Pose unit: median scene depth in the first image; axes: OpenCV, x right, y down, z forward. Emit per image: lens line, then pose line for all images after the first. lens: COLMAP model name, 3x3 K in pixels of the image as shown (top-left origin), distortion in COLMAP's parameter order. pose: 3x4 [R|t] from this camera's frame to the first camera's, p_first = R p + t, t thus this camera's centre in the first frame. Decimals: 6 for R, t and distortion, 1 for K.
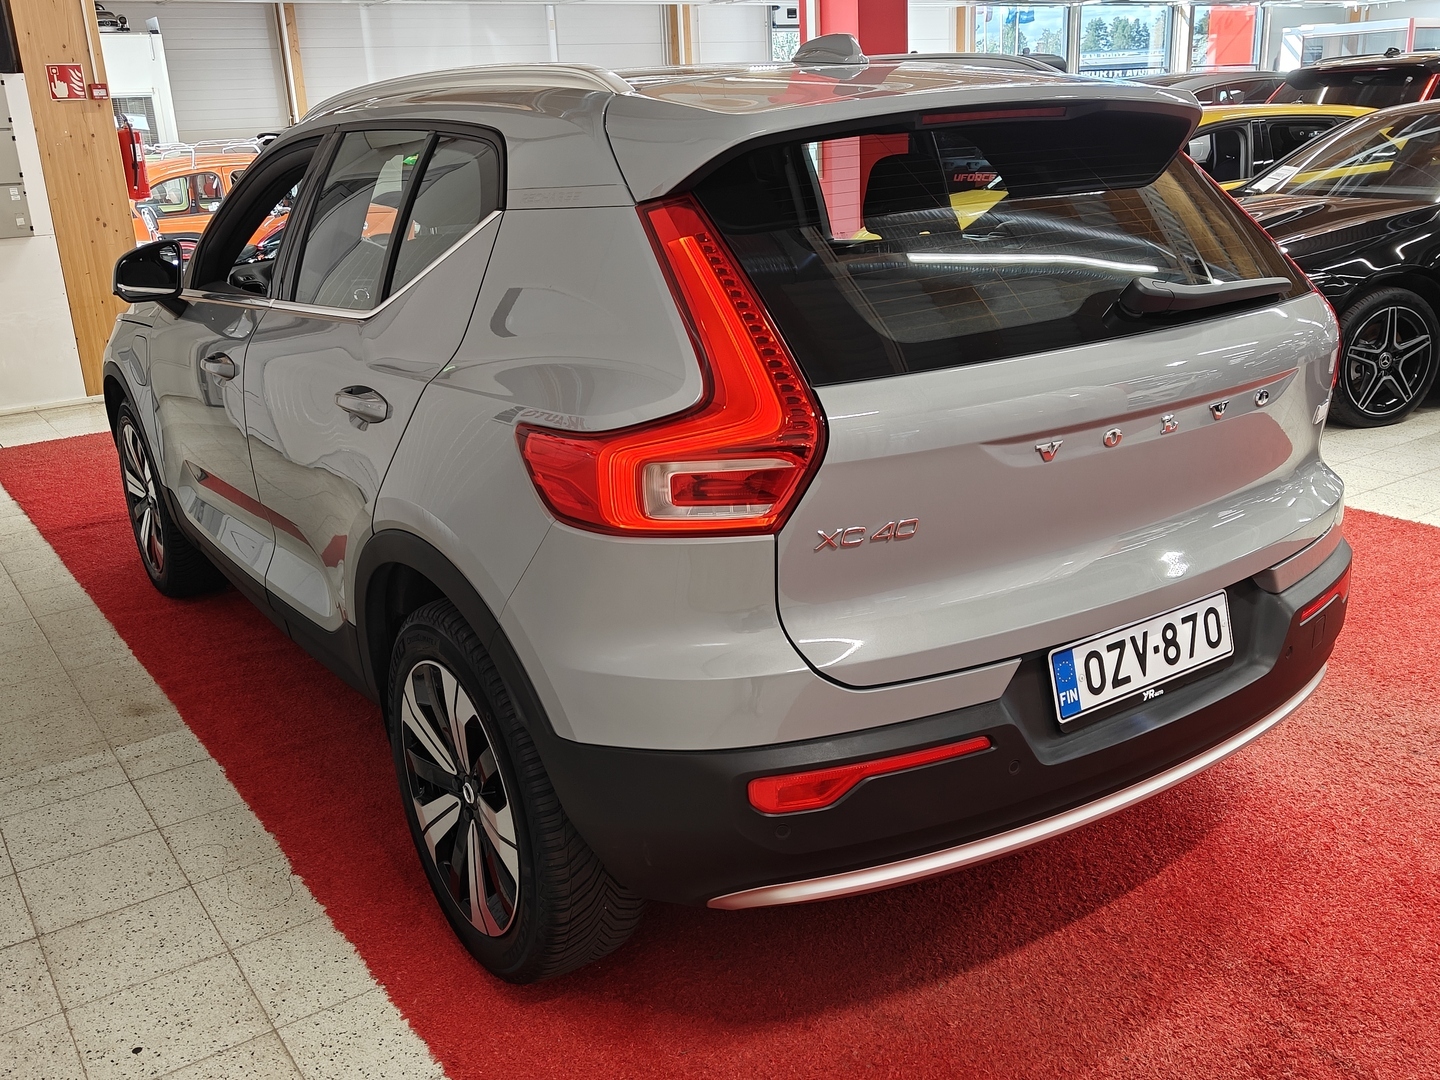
lens RADIAL K [[1329.6, 0, 721.8], [0, 1329.6, 531.2], [0, 0, 1]] dist [0.018510, -0.014810]
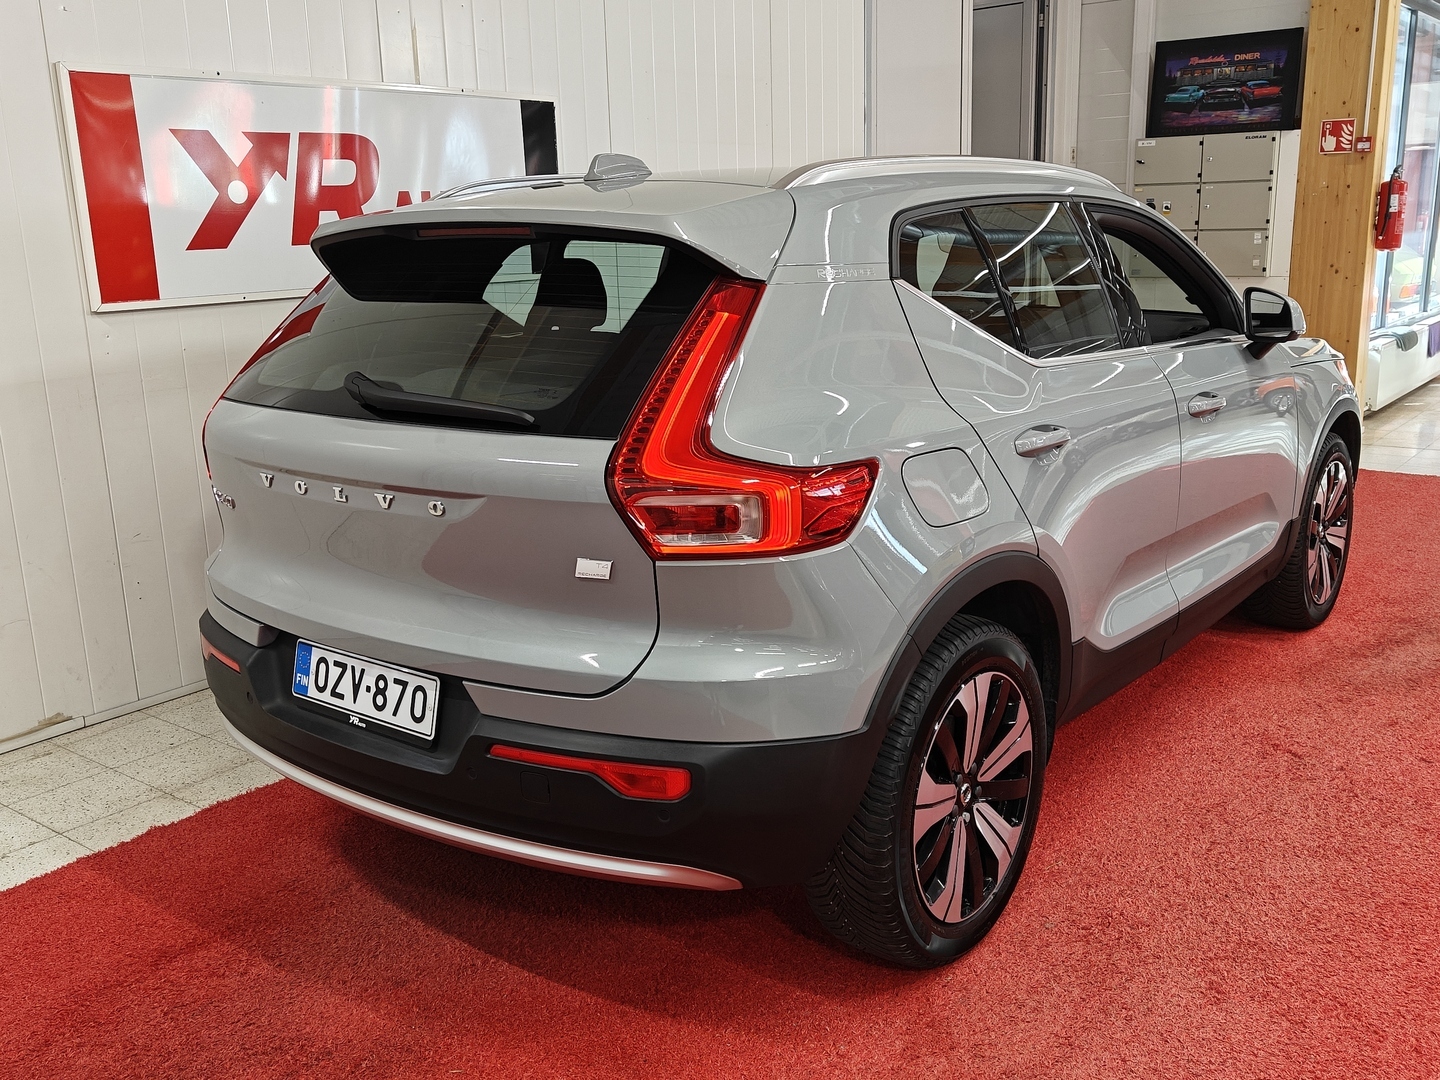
lens RADIAL K [[1329.6, 0, 721.8], [0, 1329.6, 531.2], [0, 0, 1]] dist [0.018510, -0.014810]
pose [[0.310562, 0.257538, -0.915000, 1.450176], [-0.271420, 0.946548, 0.174294, -0.328773], [0.910979, 0.194220, 0.363863, 0.827390]]
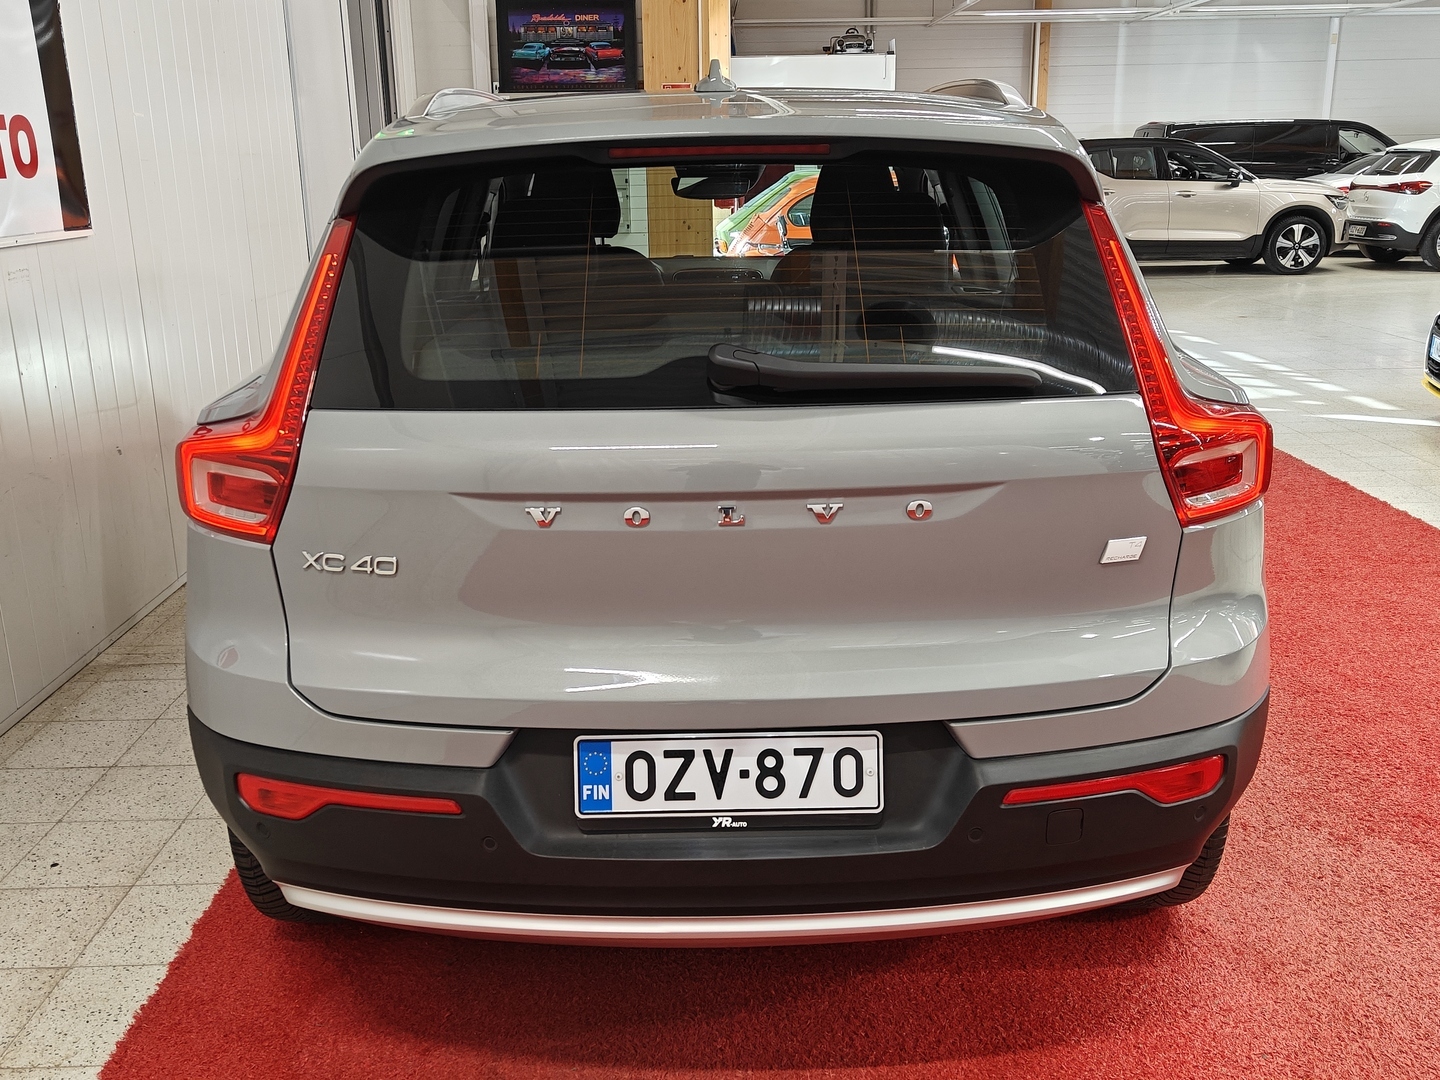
lens RADIAL K [[1329.6, 0, 721.8], [0, 1329.6, 531.2], [0, 0, 1]] dist [0.018510, -0.014810]
pose [[0.831625, 0.181407, -0.524872, 0.733662], [-0.187274, 0.981389, 0.042466, -0.098525], [0.522808, 0.062979, 0.850121, 0.251254]]
